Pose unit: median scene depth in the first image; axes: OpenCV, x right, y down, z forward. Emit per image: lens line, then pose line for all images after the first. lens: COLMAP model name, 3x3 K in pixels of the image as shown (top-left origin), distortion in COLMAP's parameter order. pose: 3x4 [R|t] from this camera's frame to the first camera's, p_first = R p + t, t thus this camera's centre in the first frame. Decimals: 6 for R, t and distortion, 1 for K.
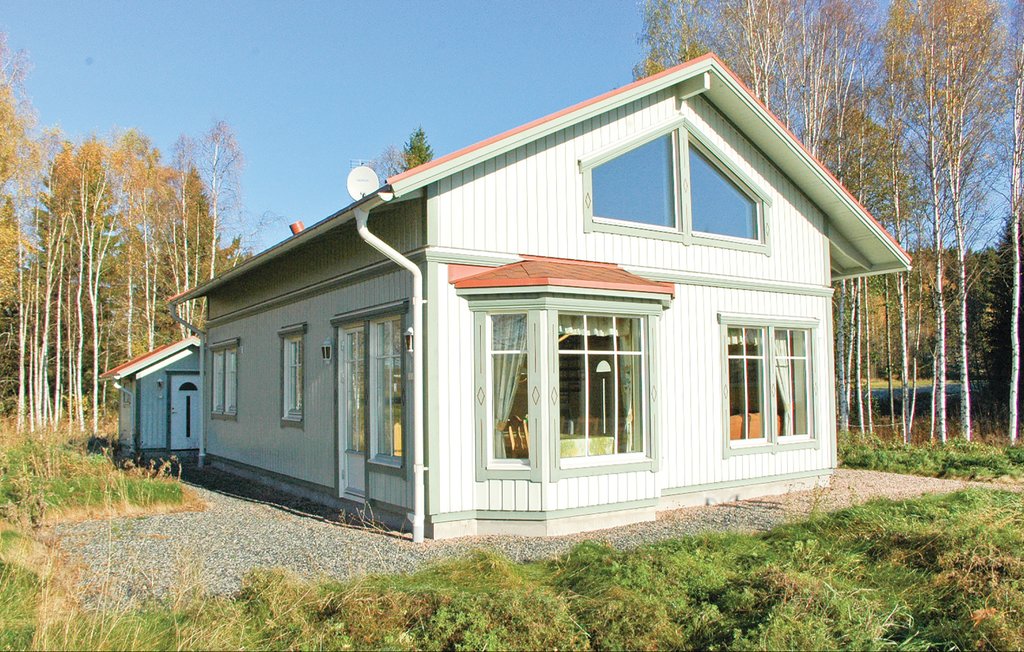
lens RADIAL K [[800.5, 0, 512.0], [0, 800.5, 326.0], [0, 0, 1]] dist [-0.101975, 0.000224]
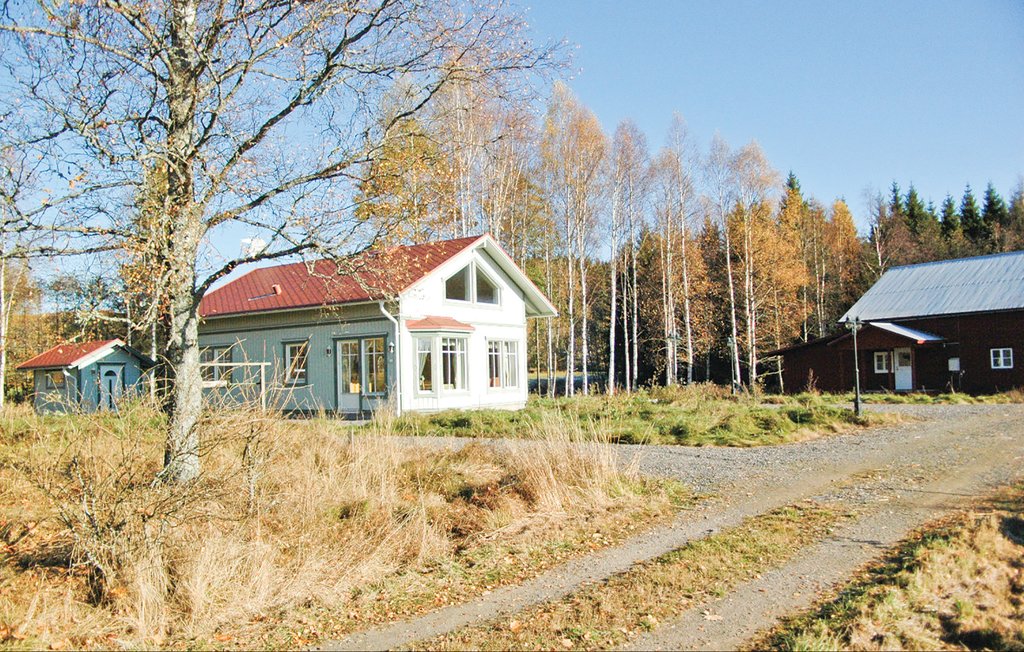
lens RADIAL K [[800.5, 0, 512.0], [0, 800.5, 326.0], [0, 0, 1]] dist [-0.101975, 0.000224]
pose [[0.910485, 0.013027, 0.413338, -0.678511], [-0.015421, 0.999878, 0.002455, -0.052781], [-0.413255, -0.008609, 0.910575, -1.272580]]
